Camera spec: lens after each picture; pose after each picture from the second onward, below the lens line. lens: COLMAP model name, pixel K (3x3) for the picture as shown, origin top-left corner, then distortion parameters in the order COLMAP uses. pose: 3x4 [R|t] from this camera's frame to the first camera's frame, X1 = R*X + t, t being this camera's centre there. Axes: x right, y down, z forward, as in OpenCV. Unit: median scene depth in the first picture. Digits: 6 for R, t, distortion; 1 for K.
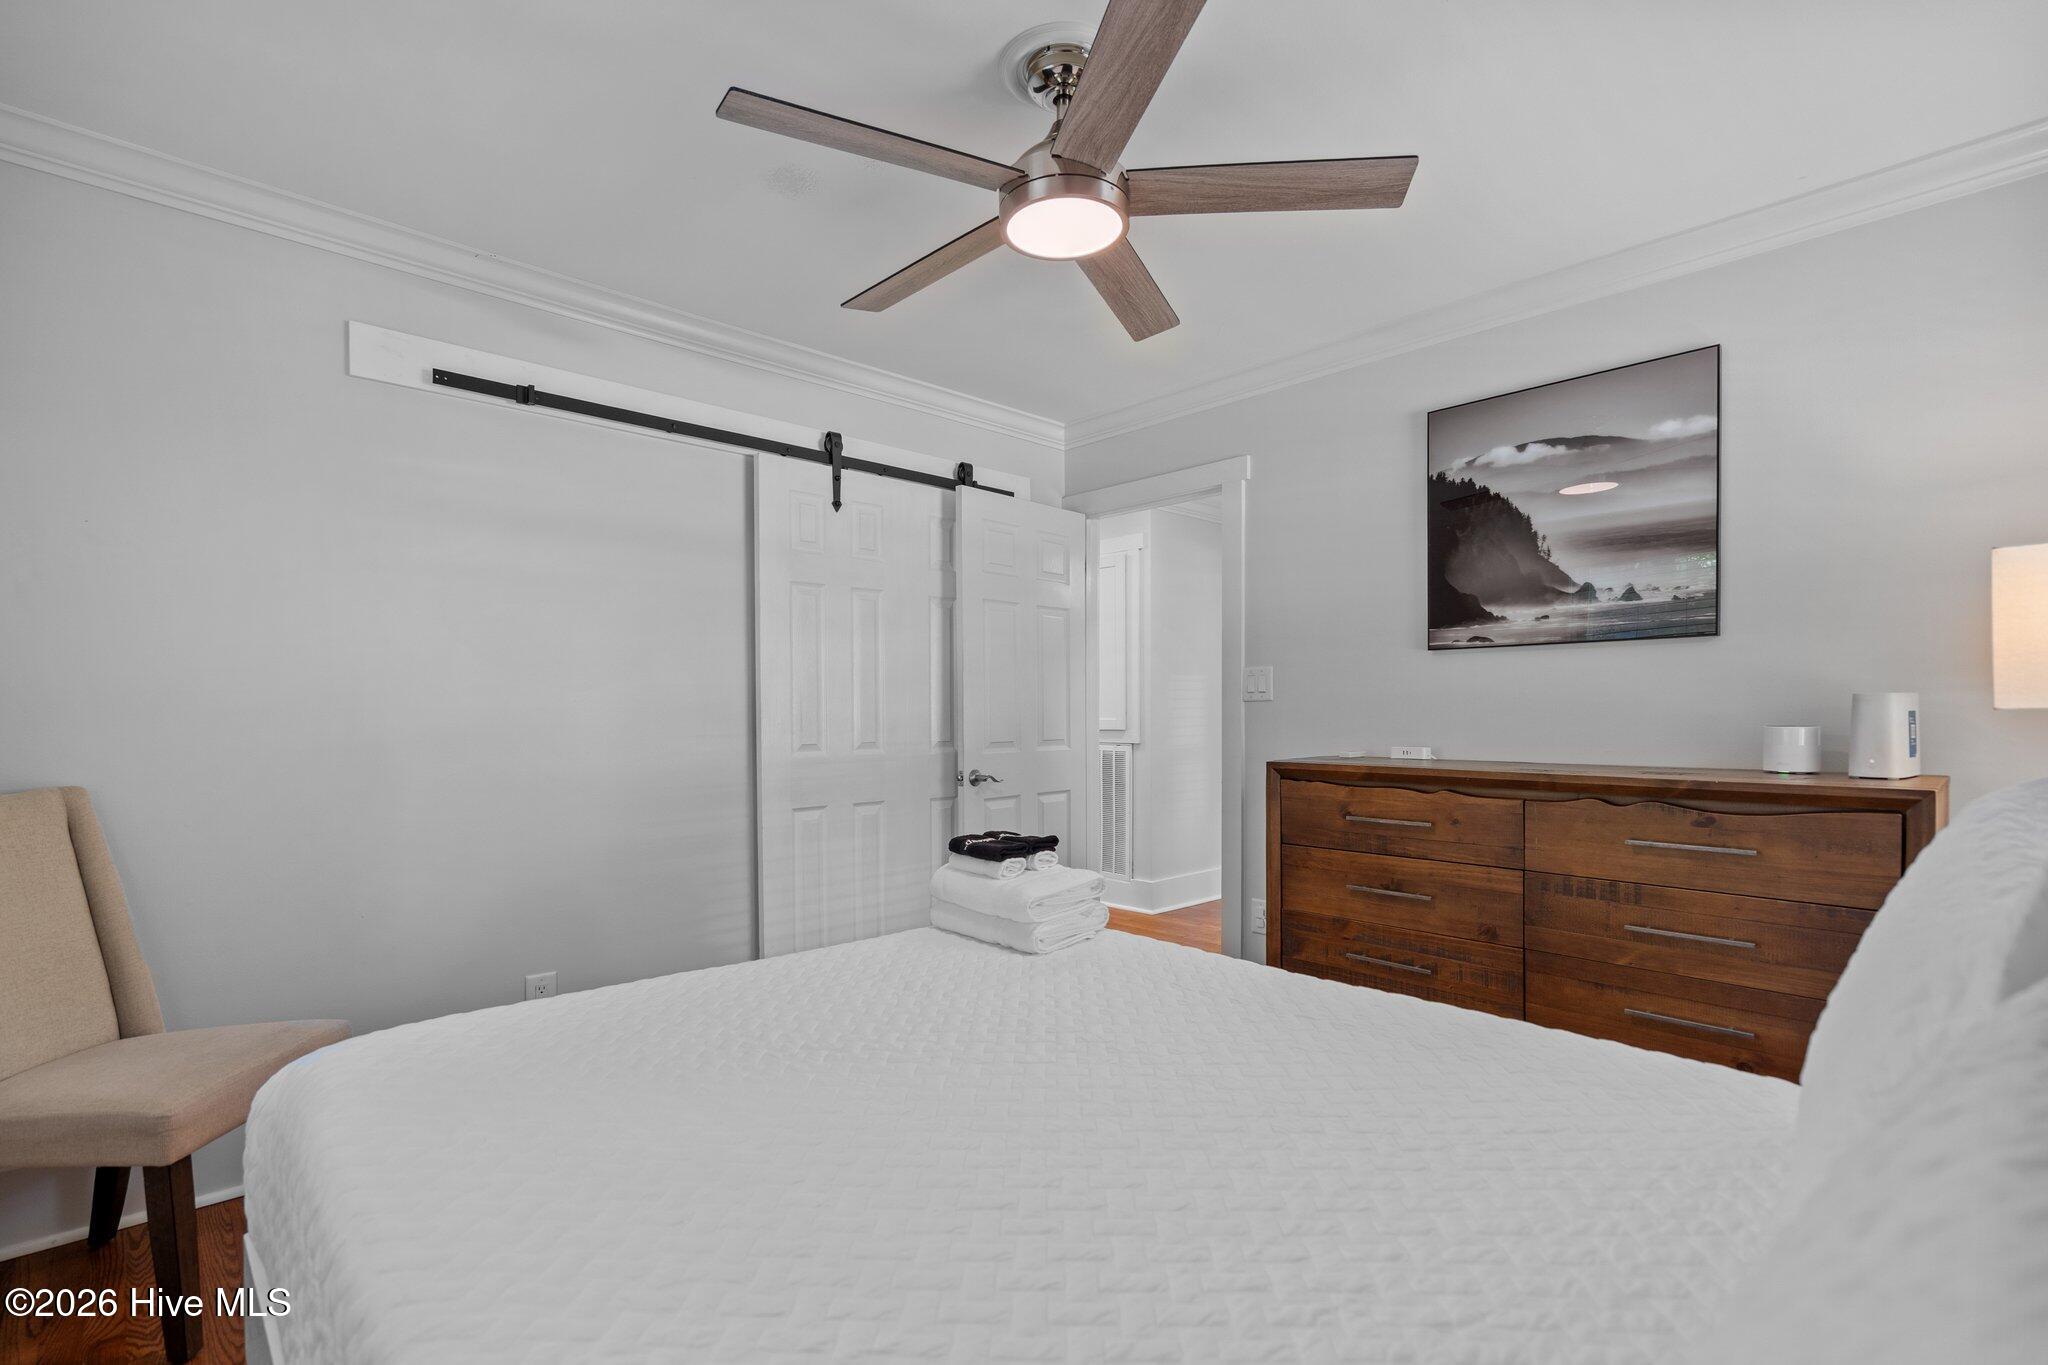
lens RADIAL K [[935.4, 0, 1012.3], [0, 935.4, 704.1], [0, 0, 1]] dist [-0.001438, 0.000474]
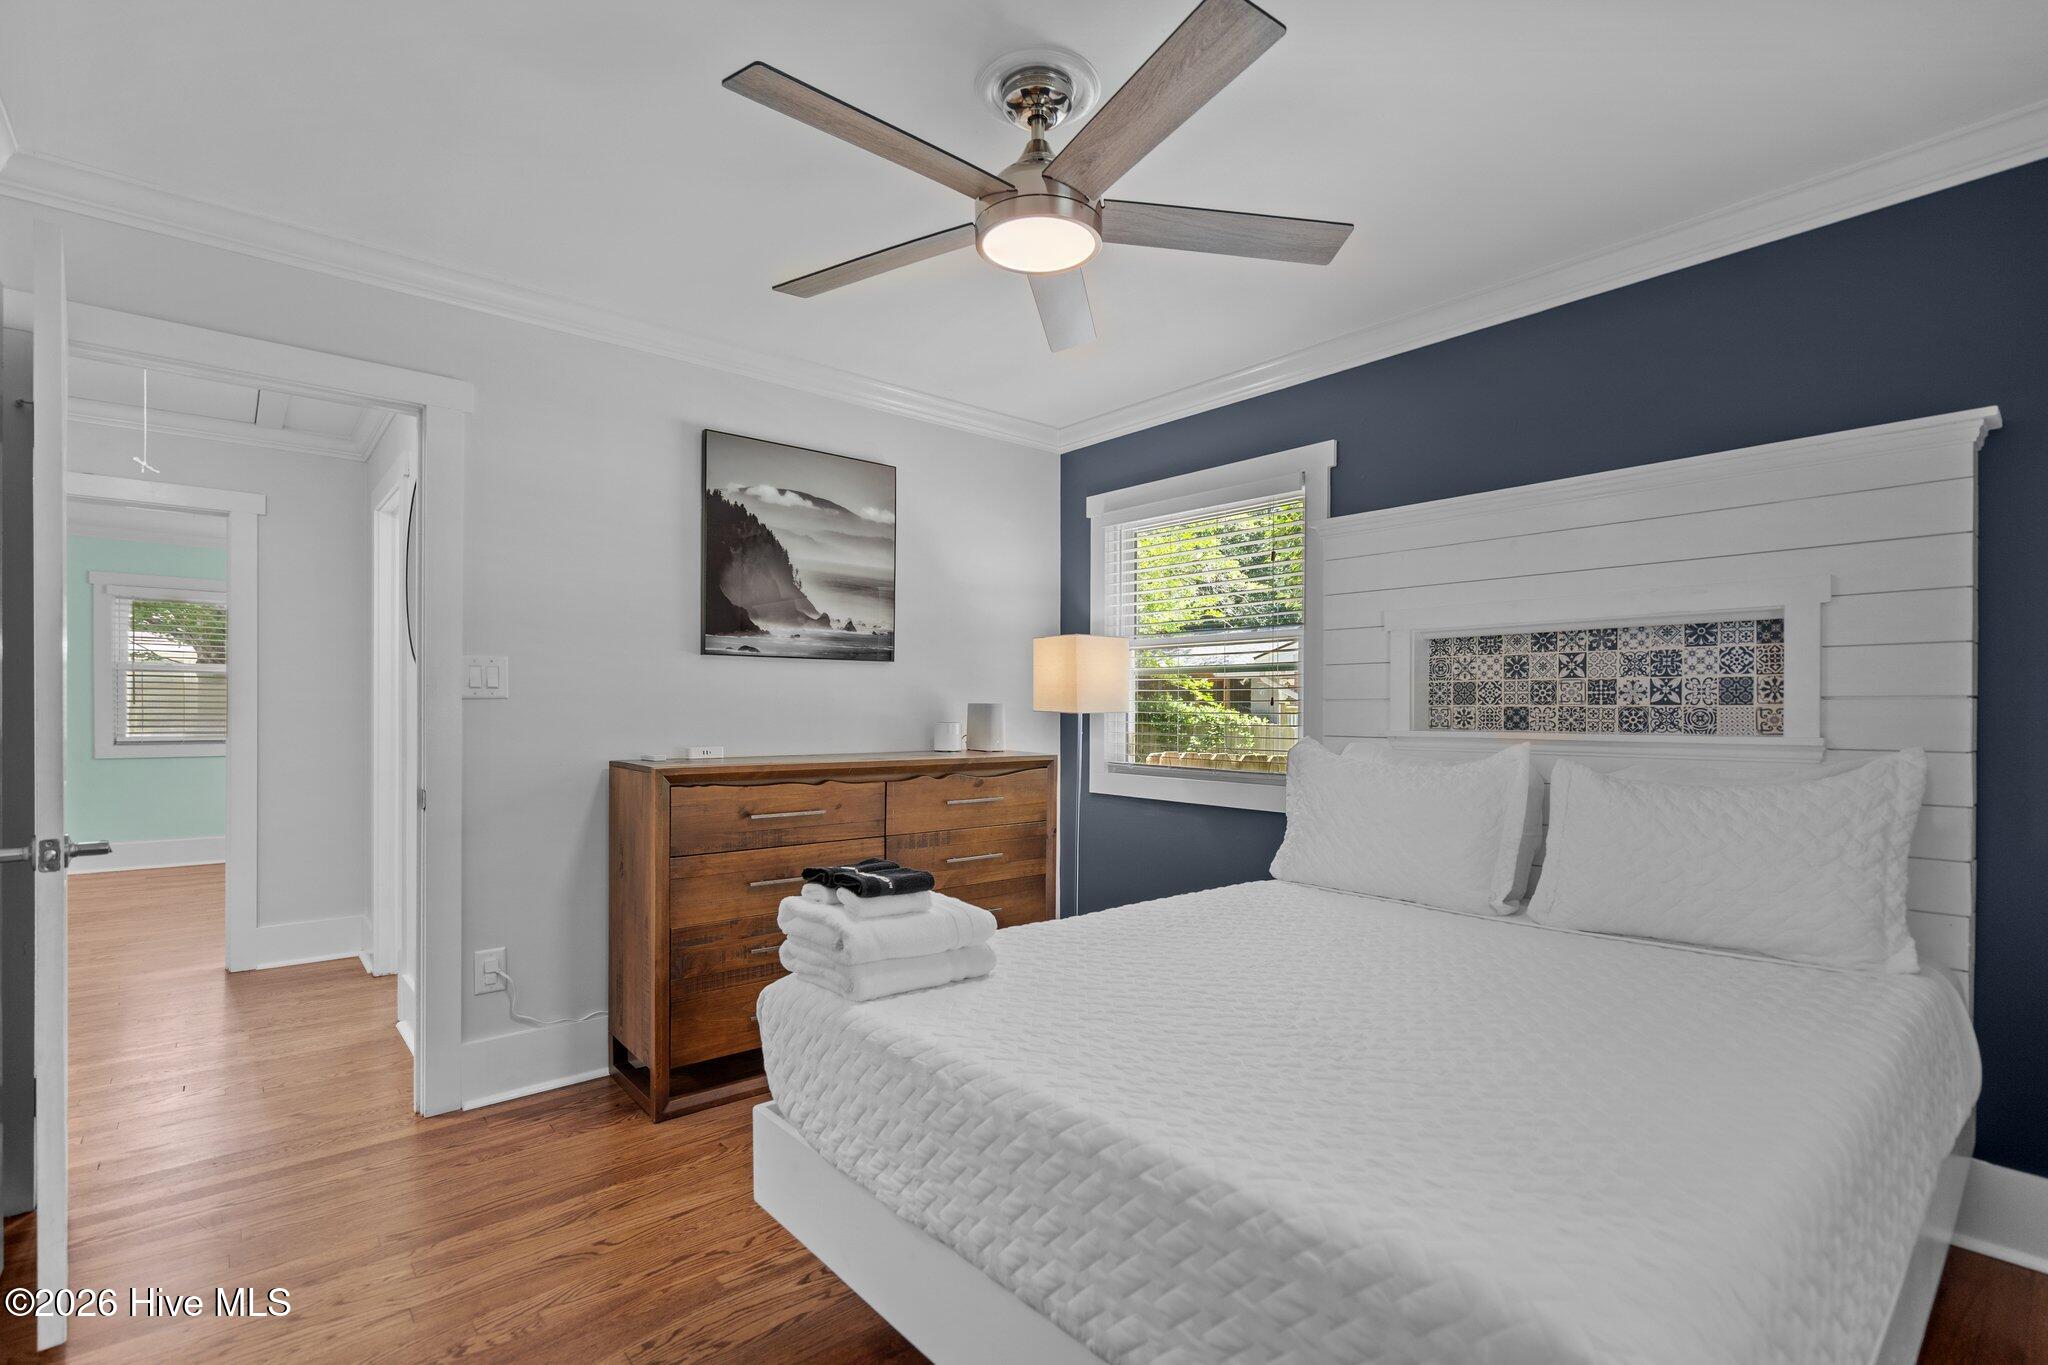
lens RADIAL K [[935.4, 0, 1012.3], [0, 935.4, 704.1], [0, 0, 1]] dist [-0.001438, 0.000474]
pose [[0.057755, 0.009866, 0.998282, -0.642942], [-0.011491, 0.999891, -0.009218, 0.004235], [-0.998265, -0.010939, 0.057862, 0.653200]]
